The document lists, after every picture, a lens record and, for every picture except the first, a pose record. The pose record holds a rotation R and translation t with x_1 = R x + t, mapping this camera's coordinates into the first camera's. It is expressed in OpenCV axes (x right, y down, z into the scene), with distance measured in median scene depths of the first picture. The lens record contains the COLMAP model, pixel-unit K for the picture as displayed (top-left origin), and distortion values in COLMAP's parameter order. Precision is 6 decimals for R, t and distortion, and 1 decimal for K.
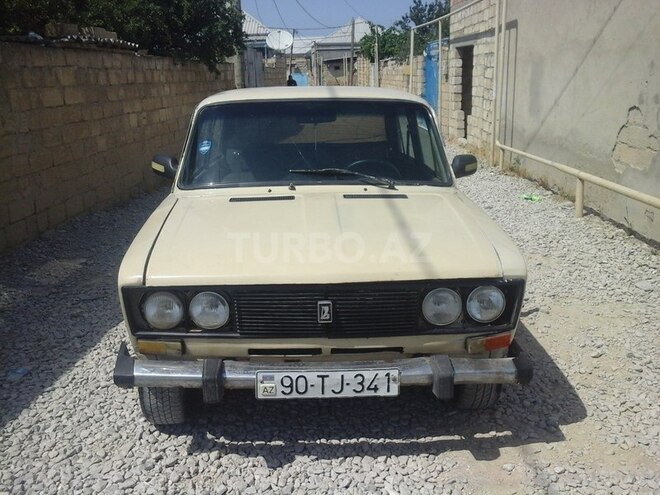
lens RADIAL K [[659.0, 0, 327.2], [0, 659.0, 247.1], [0, 0, 1]] dist [0.011698, -0.026102]
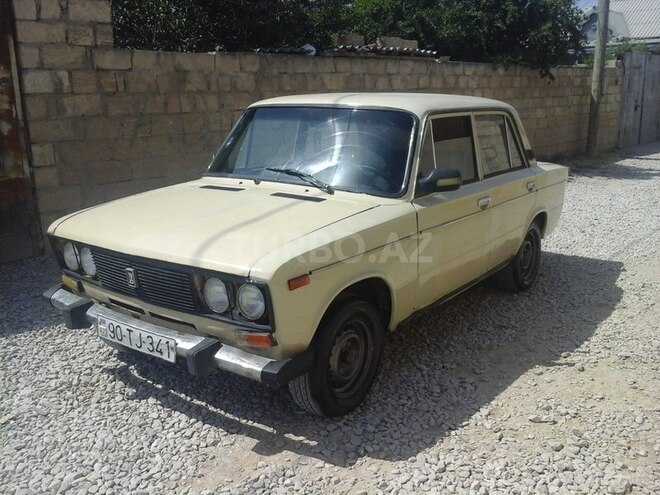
lens RADIAL K [[659.0, 0, 327.2], [0, 659.0, 247.1], [0, 0, 1]] dist [0.011698, -0.026102]
pose [[0.789954, 0.159188, -0.592142, 0.953072], [-0.162056, 0.985576, 0.048764, -0.073038], [0.591363, 0.057438, 0.804357, 0.215692]]
